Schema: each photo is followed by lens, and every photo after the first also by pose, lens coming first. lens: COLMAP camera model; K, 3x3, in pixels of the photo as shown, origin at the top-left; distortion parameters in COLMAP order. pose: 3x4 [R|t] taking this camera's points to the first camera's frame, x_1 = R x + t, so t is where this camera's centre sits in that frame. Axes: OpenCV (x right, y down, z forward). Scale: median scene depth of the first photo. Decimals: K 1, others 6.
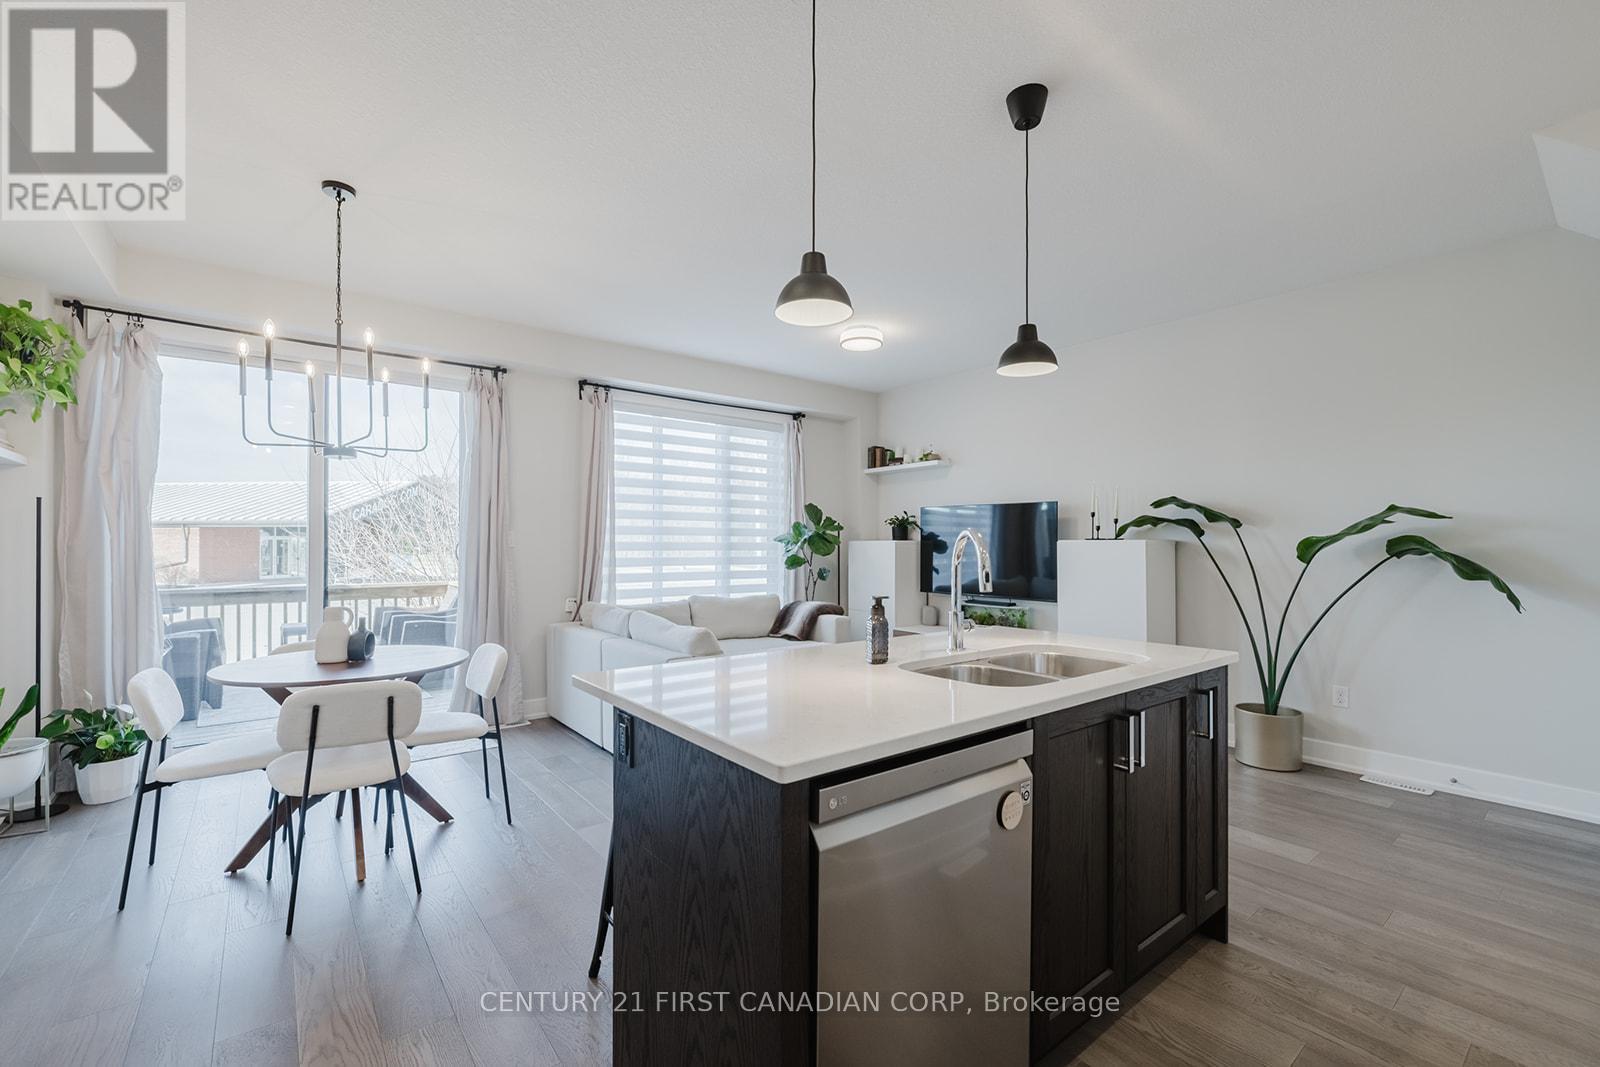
lens RADIAL K [[673.2, 0, 778.3], [0, 673.2, 539.3], [0, 0, 1]] dist [0.000567, 0.000192]
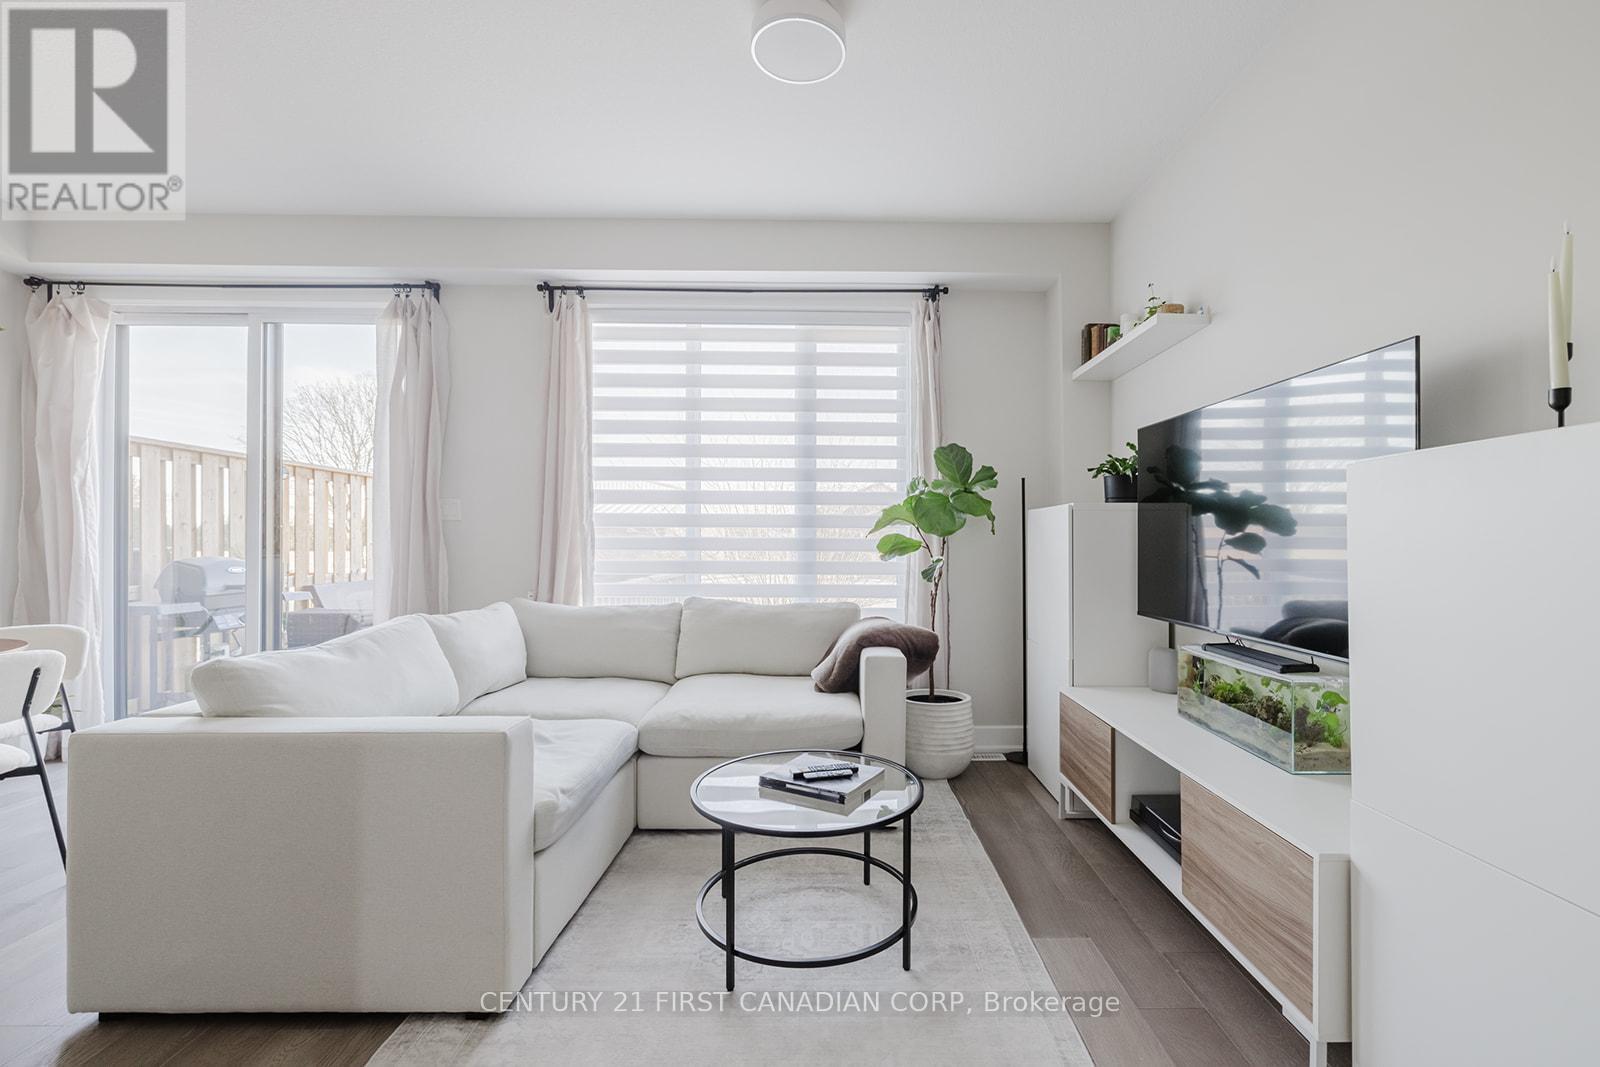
lens RADIAL K [[686.7, 0, 837.2], [0, 686.7, 534.0], [0, 0, 1]] dist [-0.000055, -0.000469]
pose [[0.803325, -0.005158, -0.595518, 0.328413], [0.001441, 0.999976, -0.006717, 0.027087], [0.595539, 0.004538, 0.803314, 0.516750]]
